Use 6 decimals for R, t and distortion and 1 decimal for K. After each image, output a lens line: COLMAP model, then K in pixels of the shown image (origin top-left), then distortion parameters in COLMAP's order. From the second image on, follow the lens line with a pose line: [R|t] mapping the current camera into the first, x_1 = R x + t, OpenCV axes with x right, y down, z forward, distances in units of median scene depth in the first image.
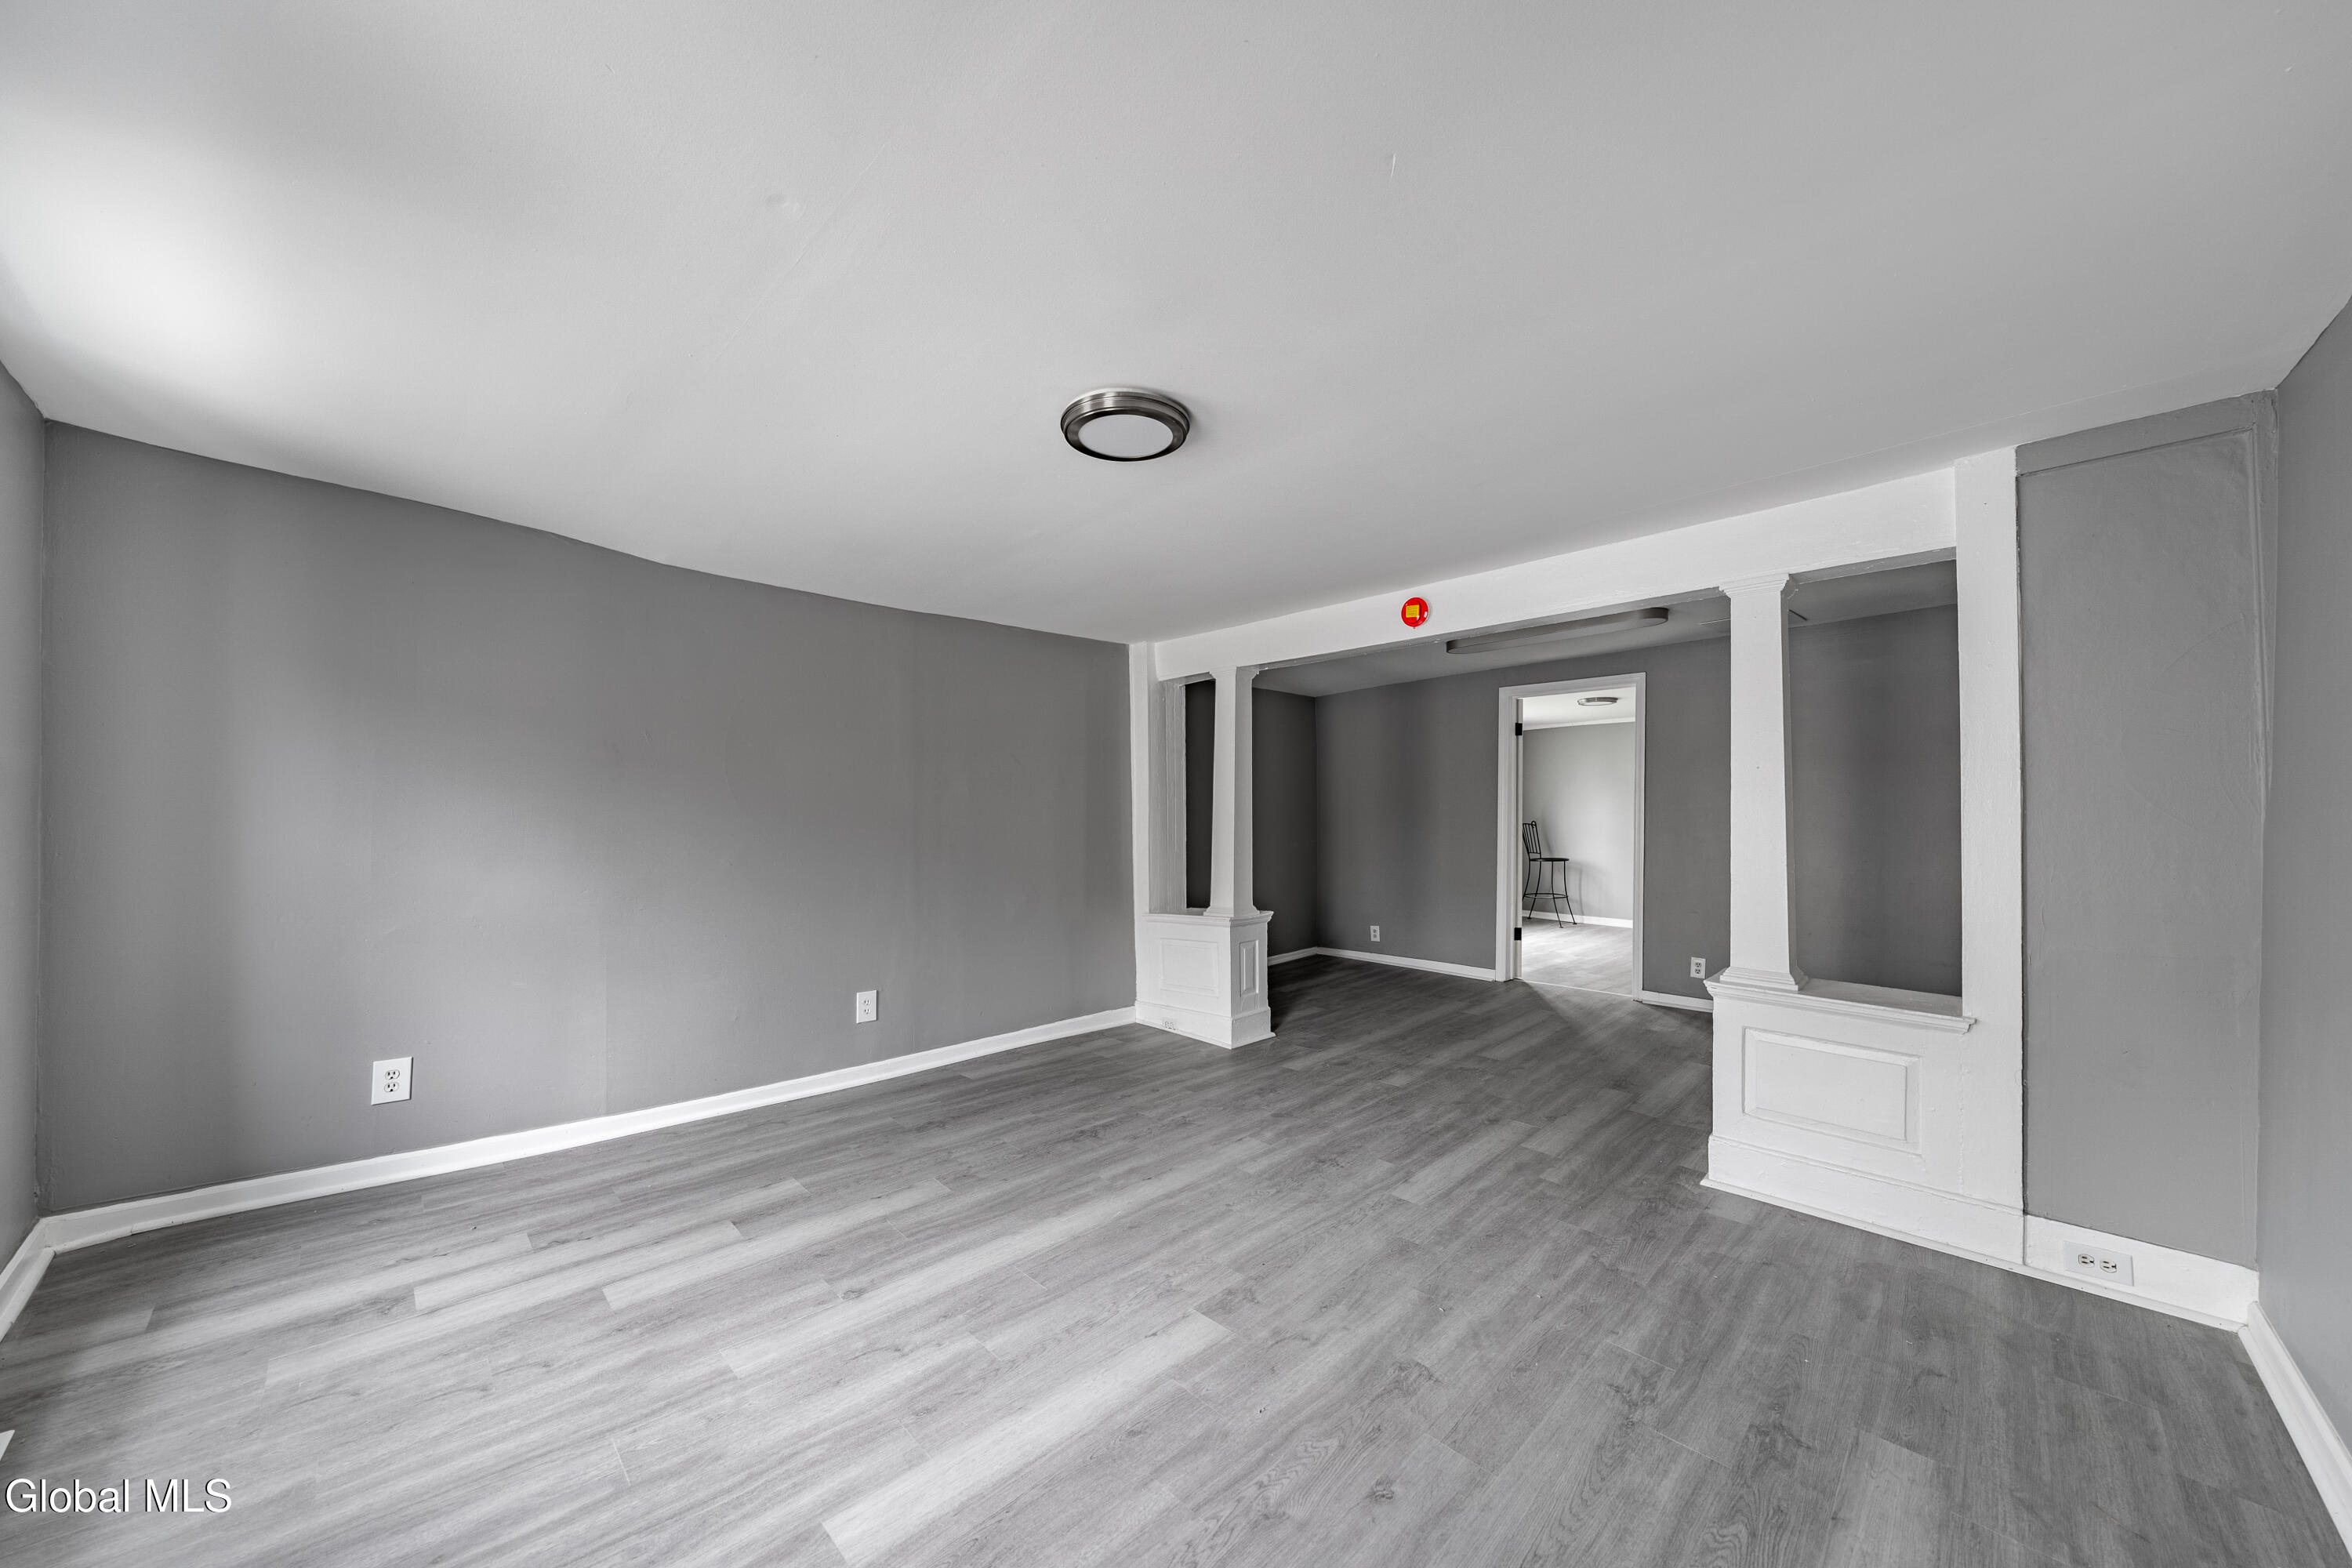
lens RADIAL K [[809.3, 0, 1176.0], [0, 809.3, 784.0], [0, 0, 1]] dist [-0.000026, 0.000019]
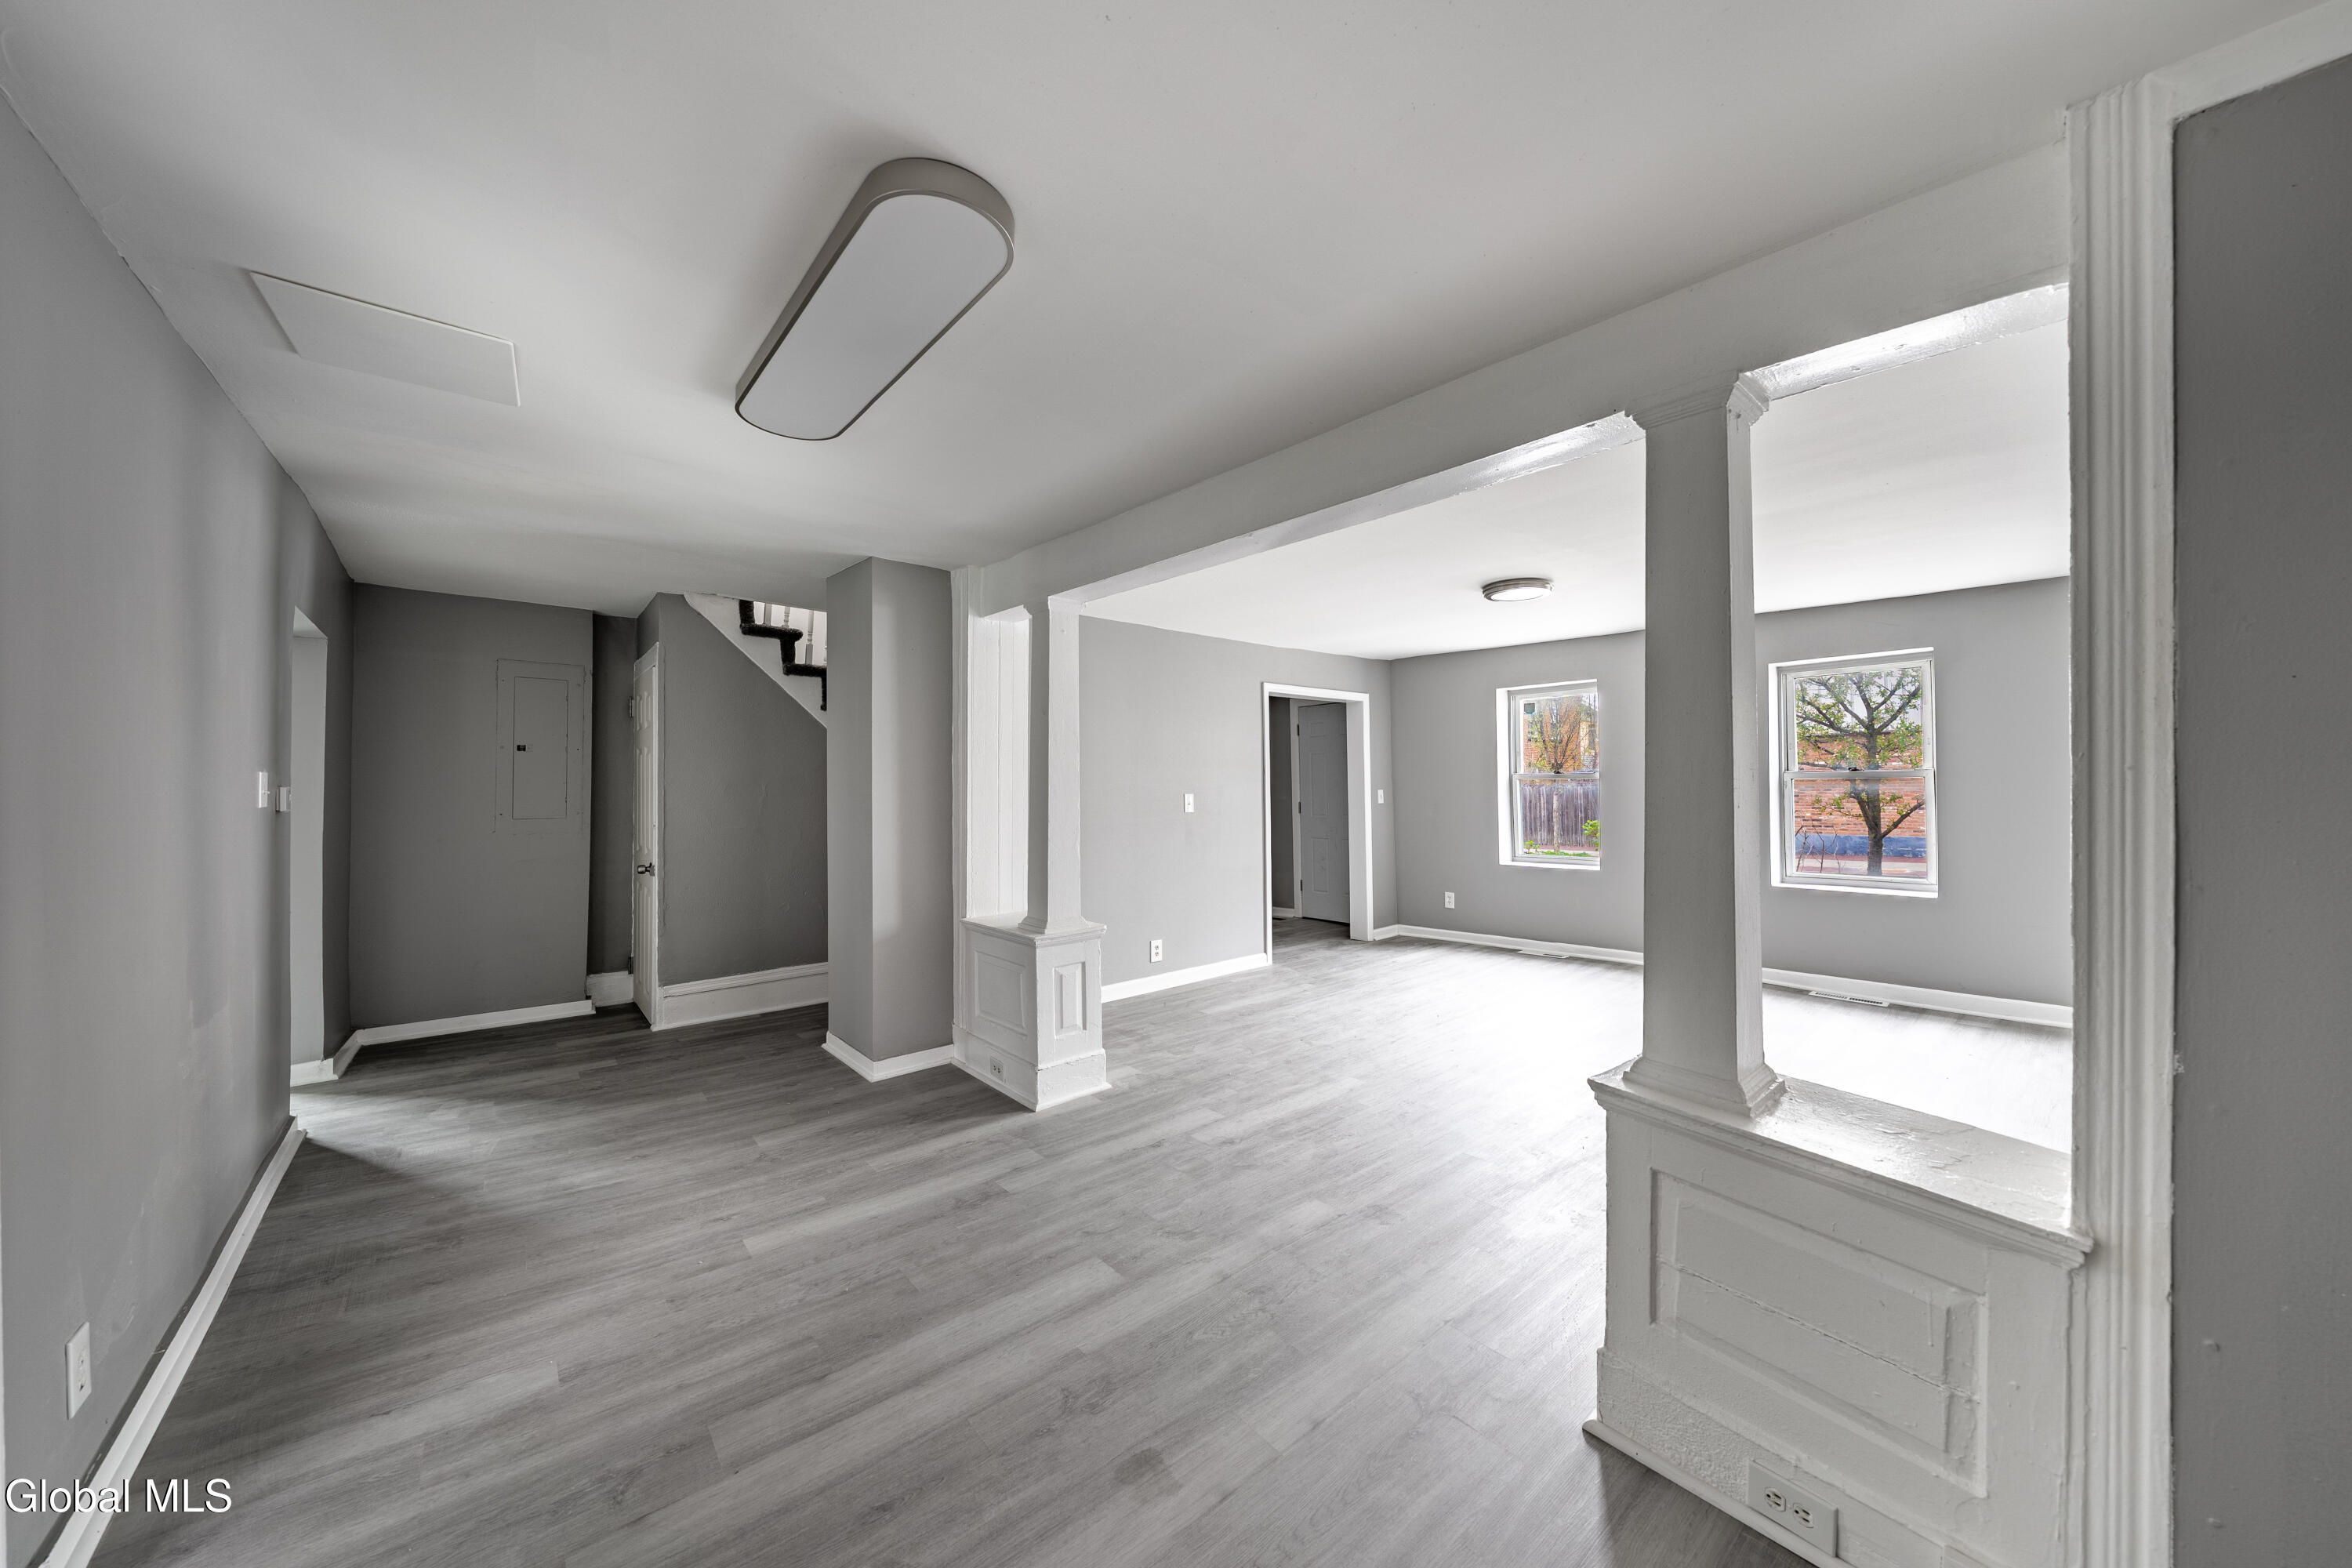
lens RADIAL K [[809.3, 0, 1176.0], [0, 809.3, 784.0], [0, 0, 1]] dist [-0.000026, 0.000019]
pose [[-0.996269, -0.000276, 0.086297, 0.409586], [-0.002439, 0.999685, -0.024960, 0.051778], [-0.086263, -0.025077, -0.995957, 2.084225]]
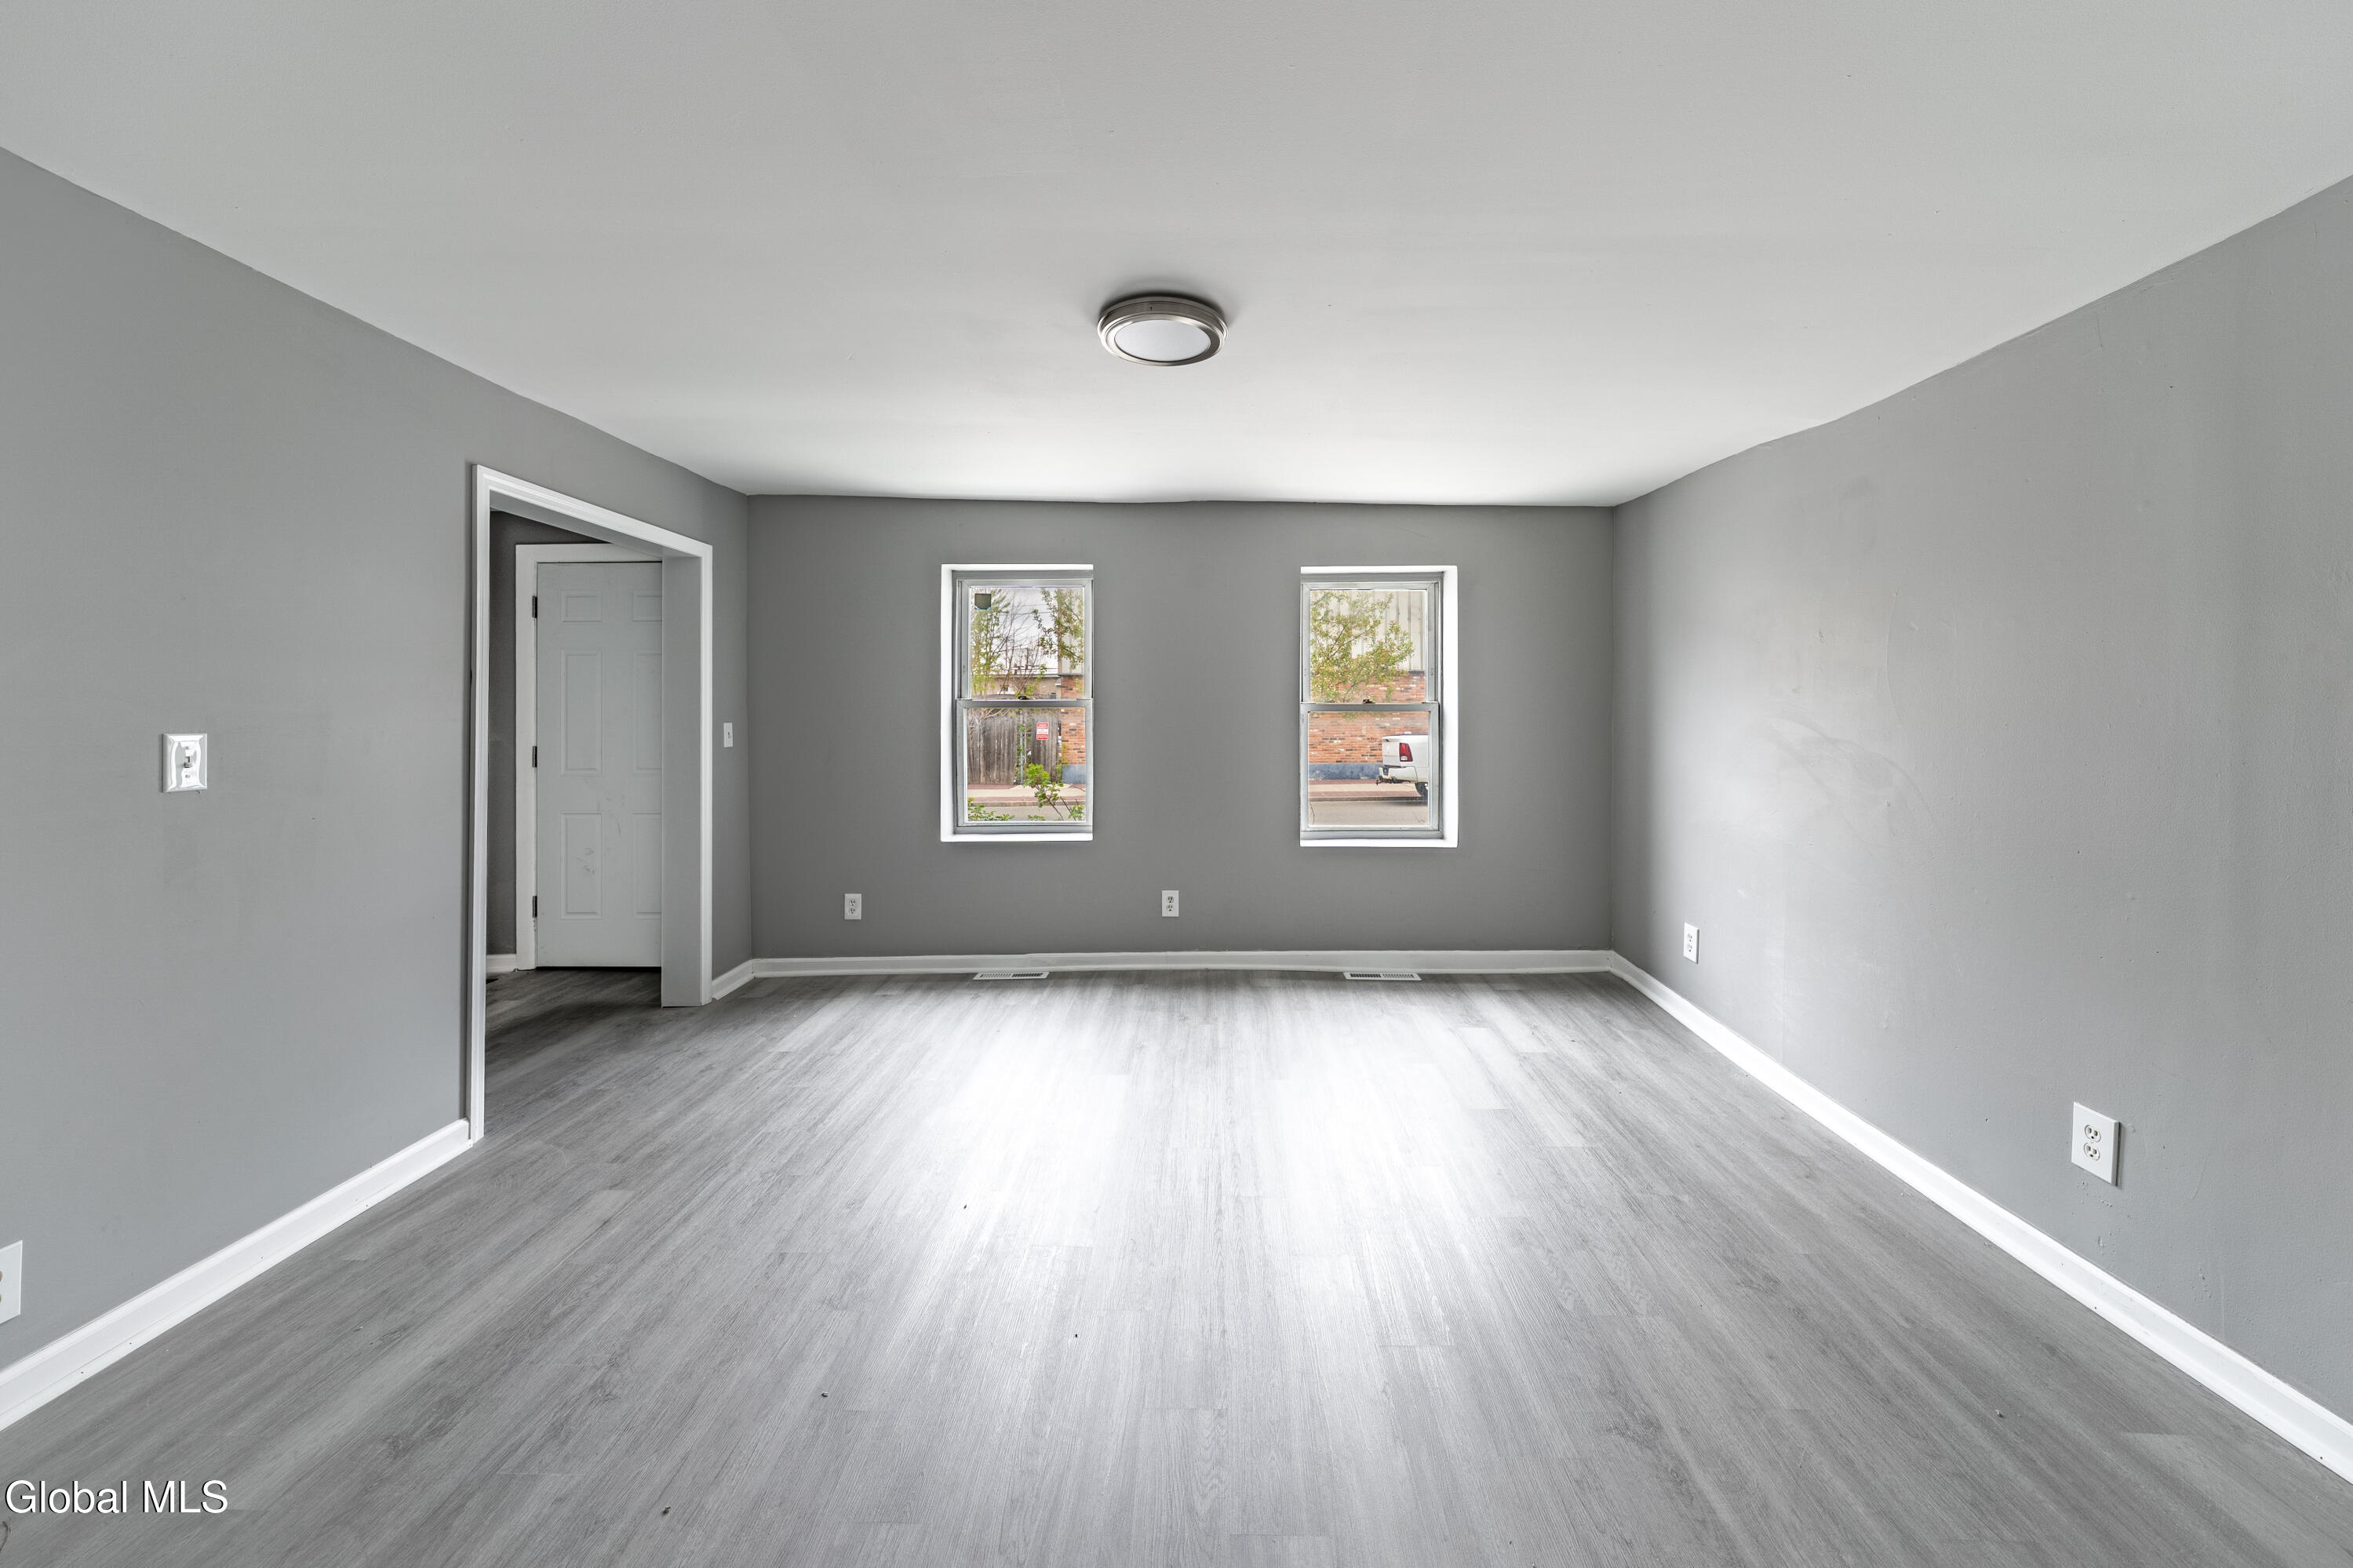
lens RADIAL K [[849.3, 0, 1179.2], [0, 849.3, 704.7], [0, 0, 1]] dist [-0.010190, -0.000143]
pose [[-0.724931, -0.020478, -0.688518, 0.433241], [0.008927, 0.999195, -0.039117, 0.039345], [0.688764, -0.034504, -0.724164, 1.227305]]
